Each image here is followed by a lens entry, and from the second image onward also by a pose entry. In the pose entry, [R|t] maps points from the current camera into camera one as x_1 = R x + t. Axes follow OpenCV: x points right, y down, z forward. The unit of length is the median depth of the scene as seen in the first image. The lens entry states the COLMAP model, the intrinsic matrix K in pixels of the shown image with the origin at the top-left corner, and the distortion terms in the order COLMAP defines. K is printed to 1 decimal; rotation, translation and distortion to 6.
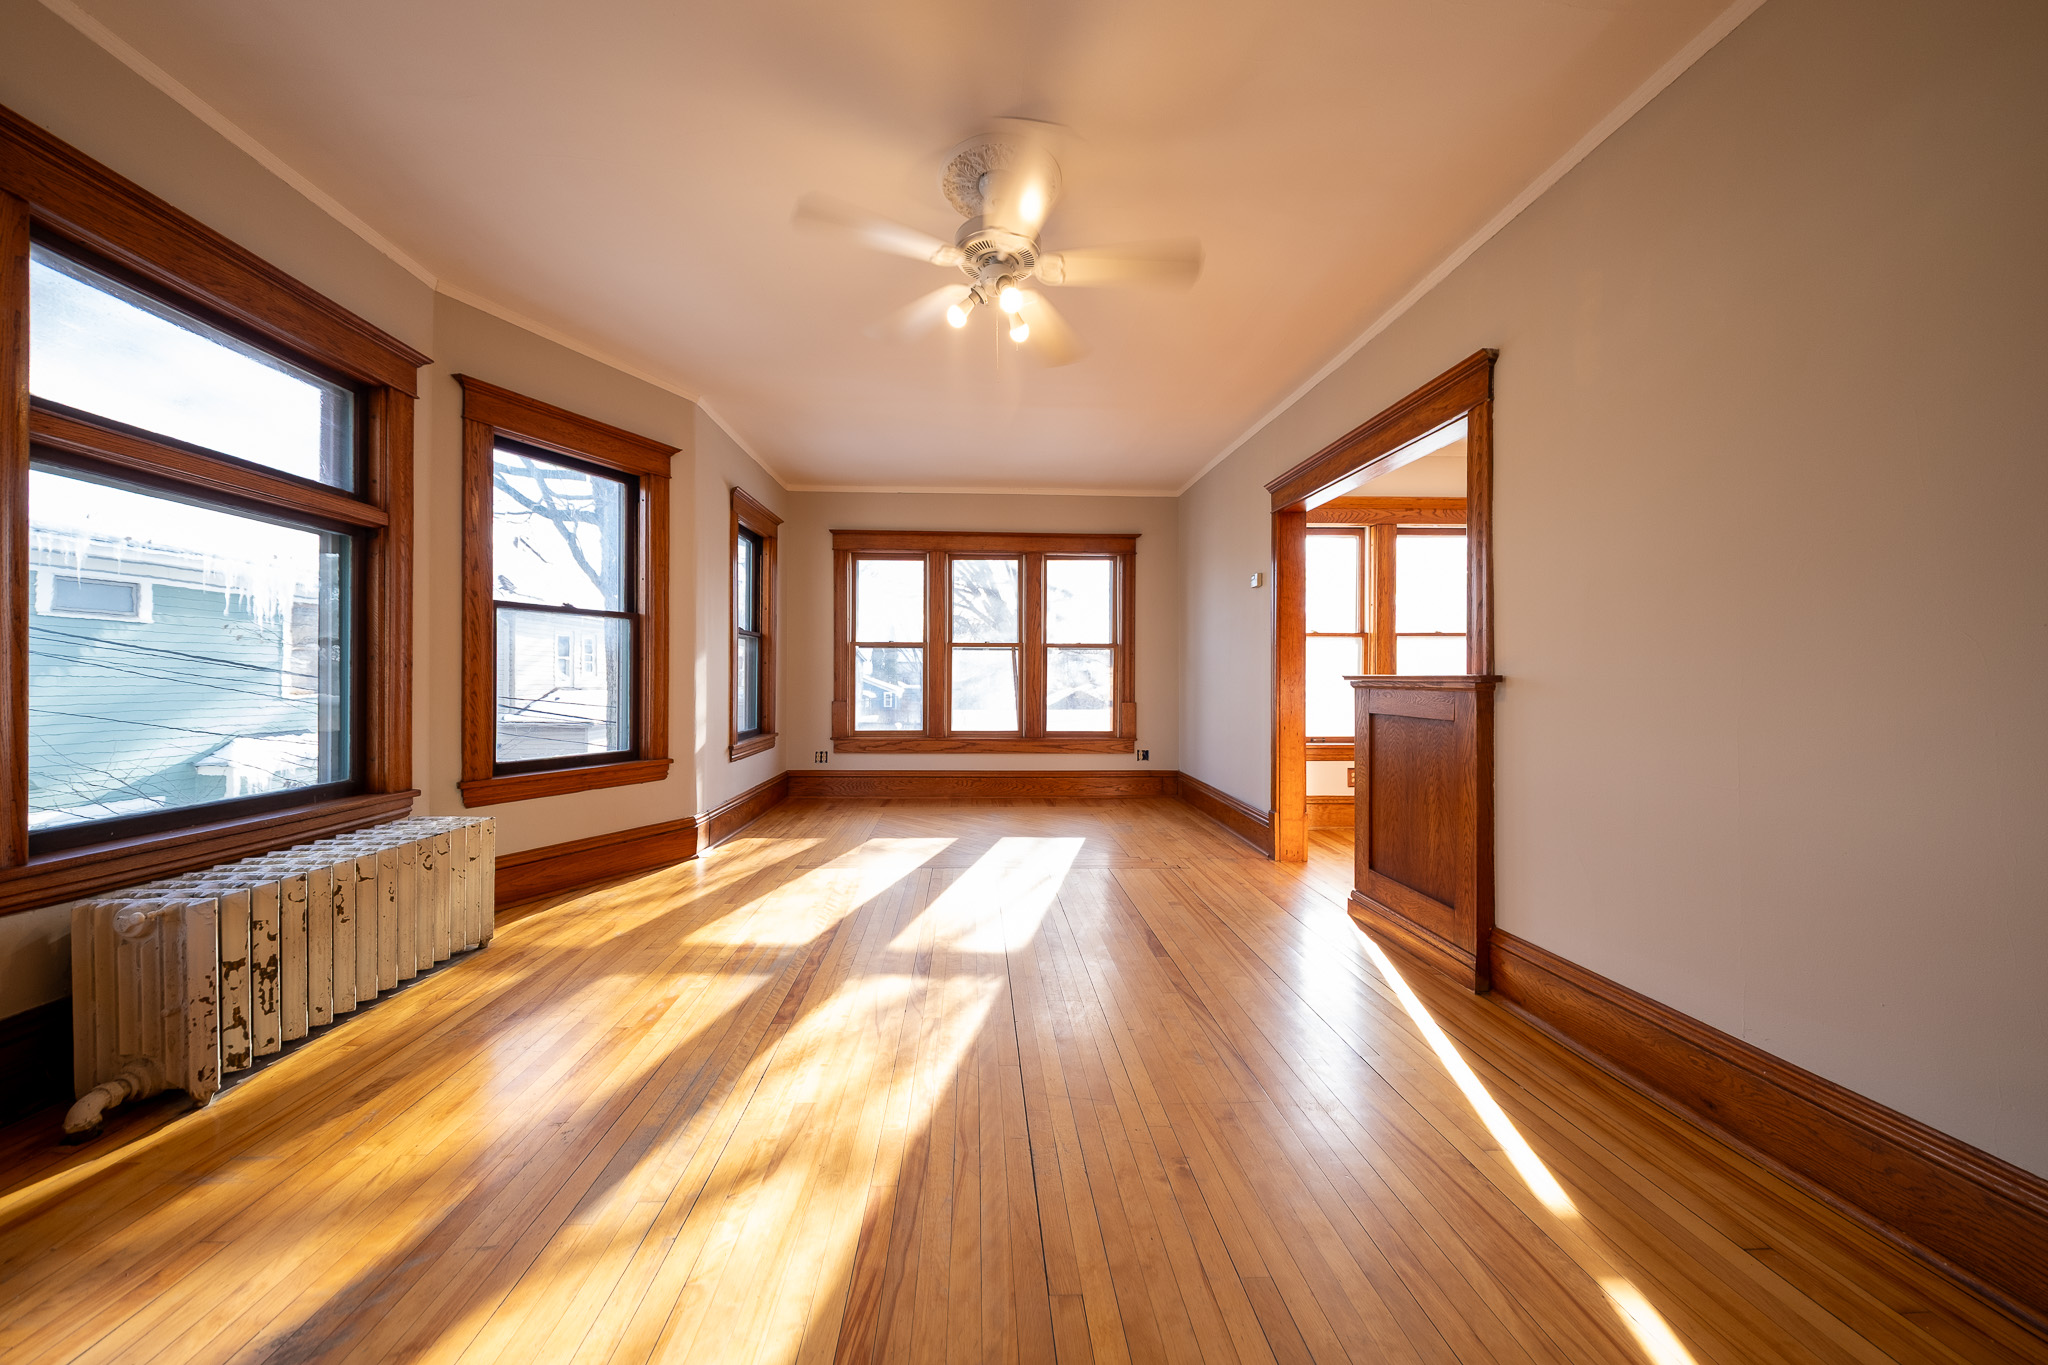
lens RADIAL K [[704.2, 0, 1003.4], [0, 704.2, 675.7], [0, 0, 1]] dist [0.011541, -0.000091]
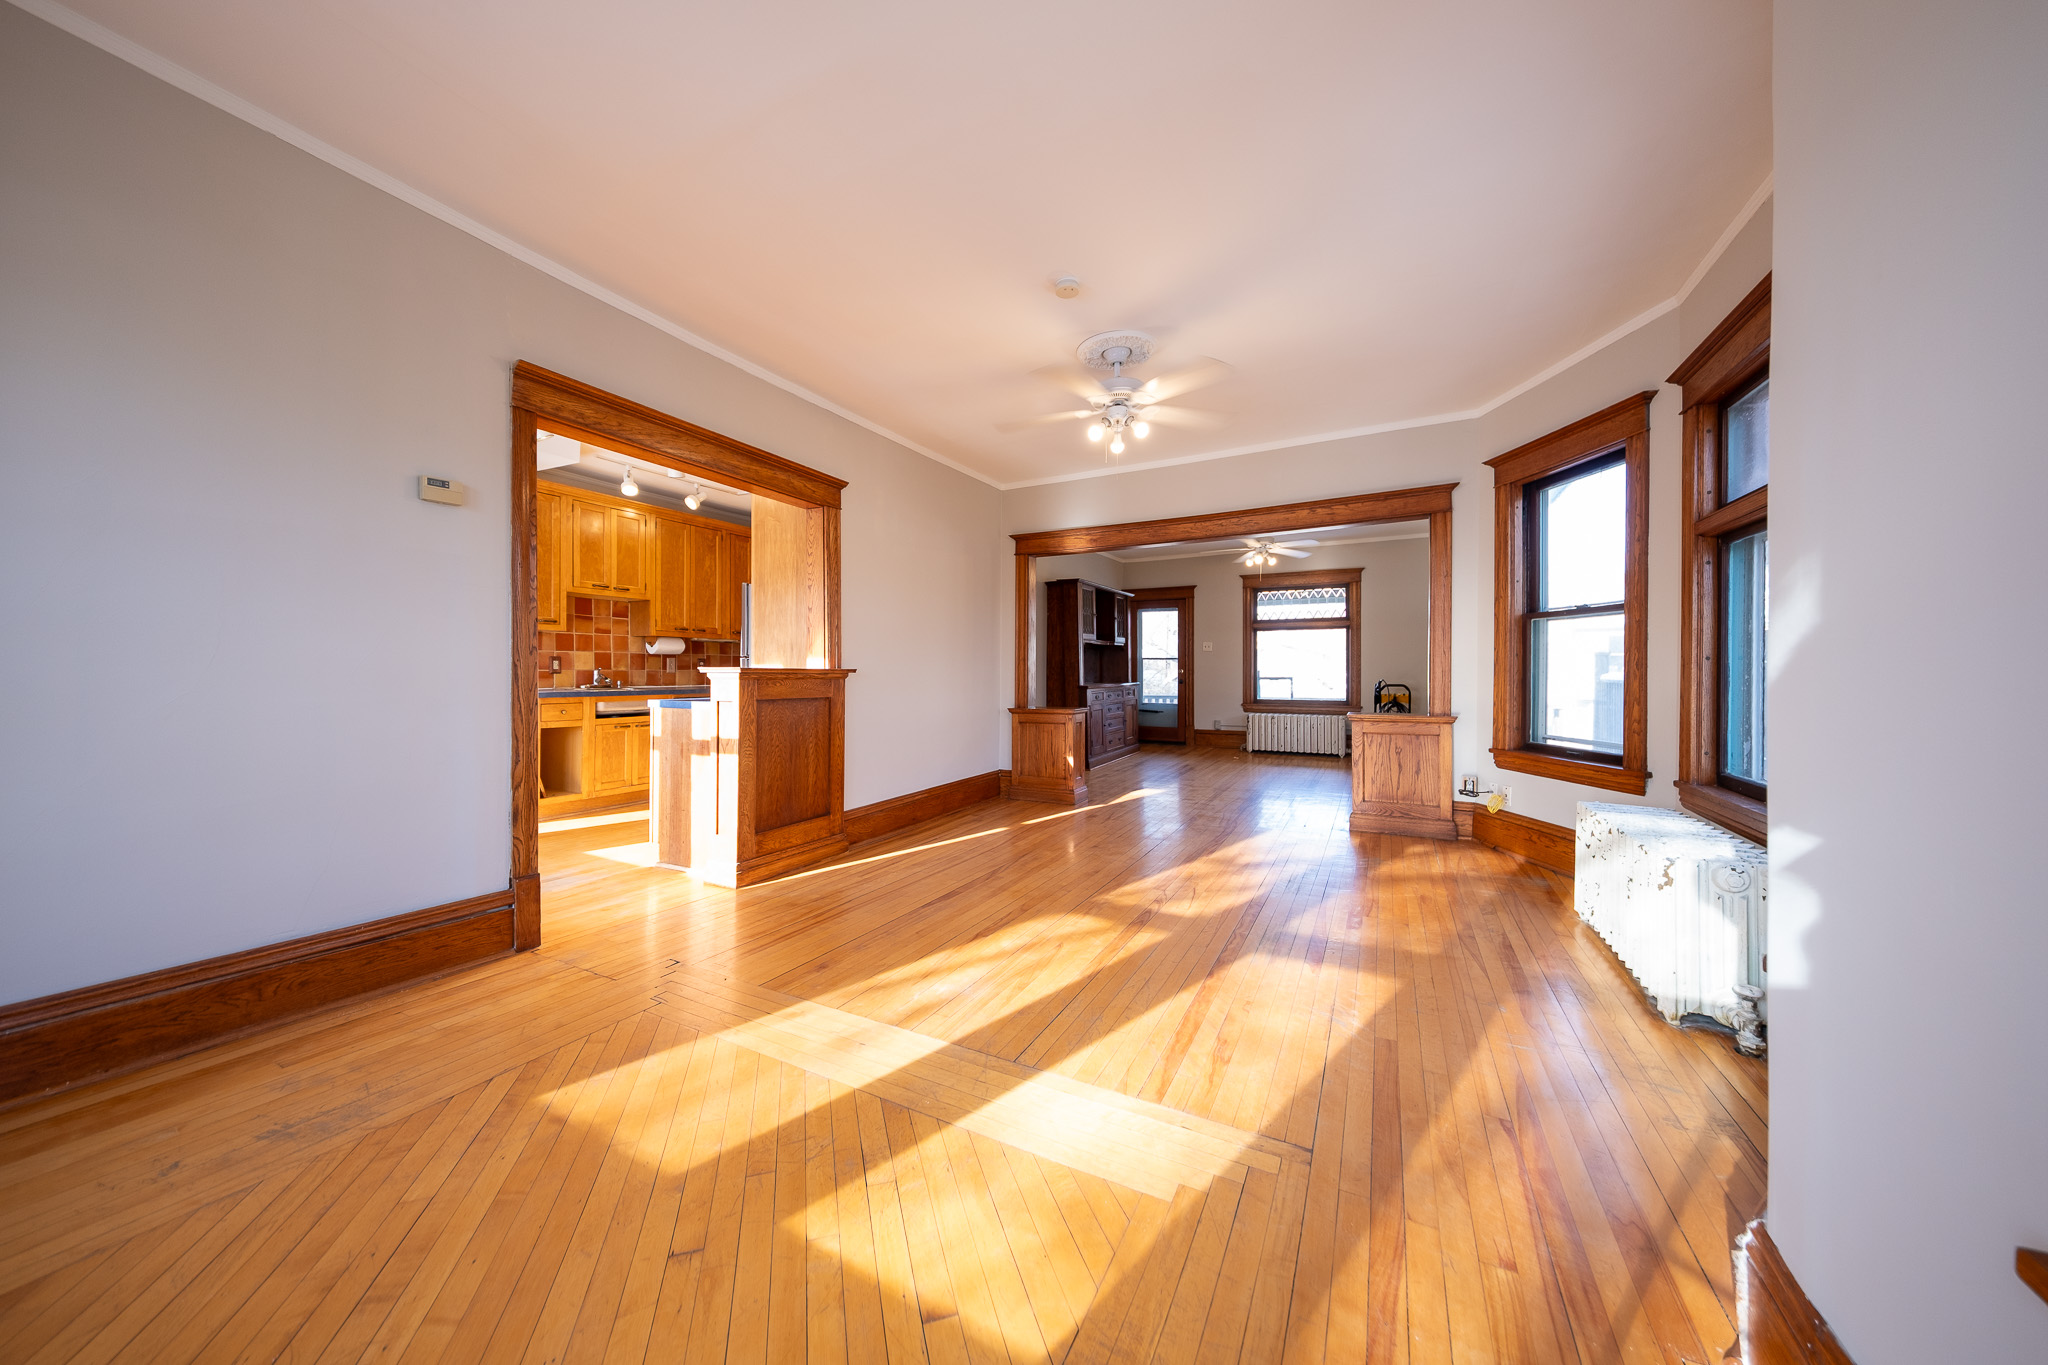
lens RADIAL K [[704.2, 0, 1003.4], [0, 704.2, 675.7], [0, 0, 1]] dist [0.011541, -0.000091]
pose [[-0.854159, -0.012495, 0.519862, -0.218401], [-0.011199, 0.999921, 0.005632, 0.000782], [-0.519891, -0.001011, -0.854232, 0.894733]]
